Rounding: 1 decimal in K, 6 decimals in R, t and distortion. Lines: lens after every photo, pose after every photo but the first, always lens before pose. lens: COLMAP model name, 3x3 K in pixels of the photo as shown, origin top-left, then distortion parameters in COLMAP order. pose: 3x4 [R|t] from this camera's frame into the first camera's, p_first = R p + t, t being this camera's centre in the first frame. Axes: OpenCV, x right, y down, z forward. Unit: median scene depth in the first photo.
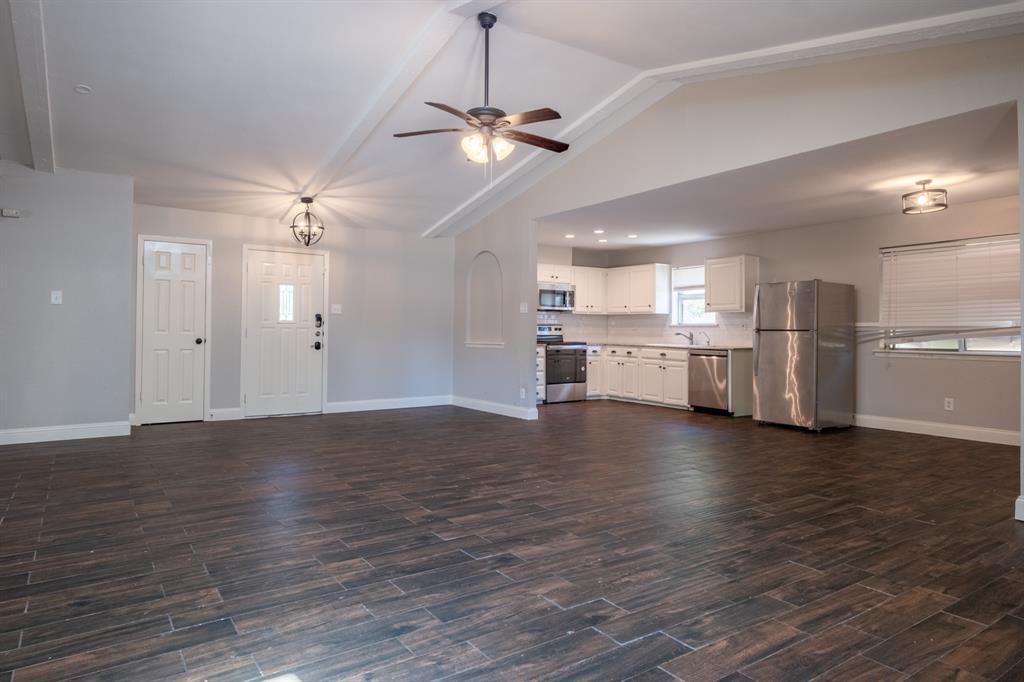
lens RADIAL K [[613.6, 0, 500.0], [0, 613.6, 333.2], [0, 0, 1]] dist [0.003698, -0.000442]
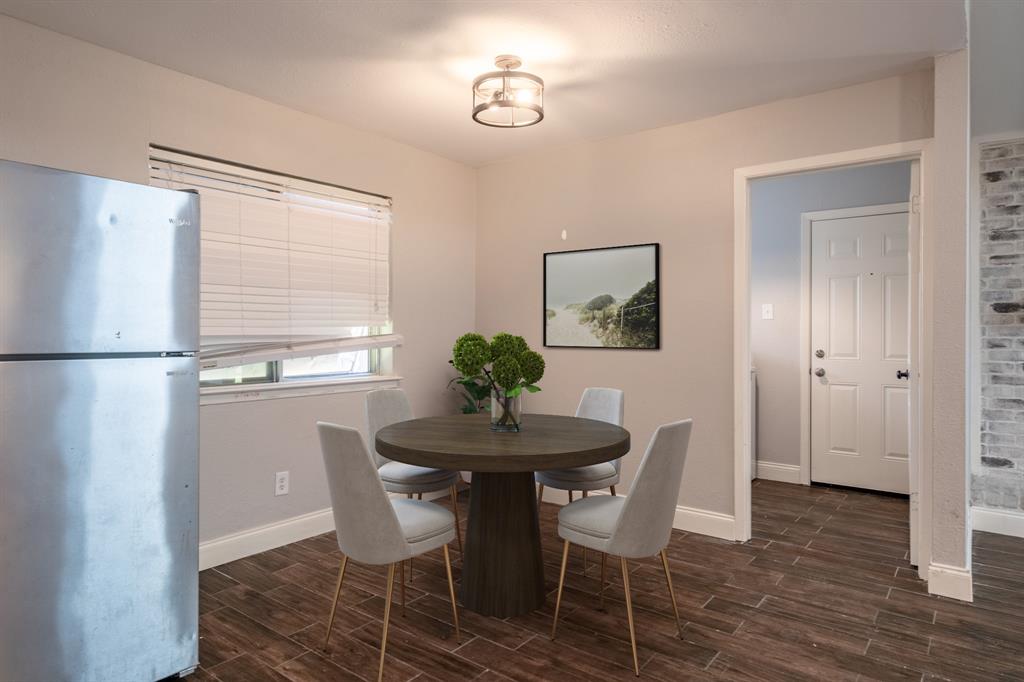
lens RADIAL K [[613.6, 0, 499.5], [0, 613.6, 330.7], [0, 0, 1]] dist [0.003698, -0.000442]
pose [[-0.321493, -0.007221, 0.946884, 0.117428], [-0.003591, 0.999973, 0.006407, -0.014025], [-0.946905, -0.001341, -0.321510, 0.693132]]
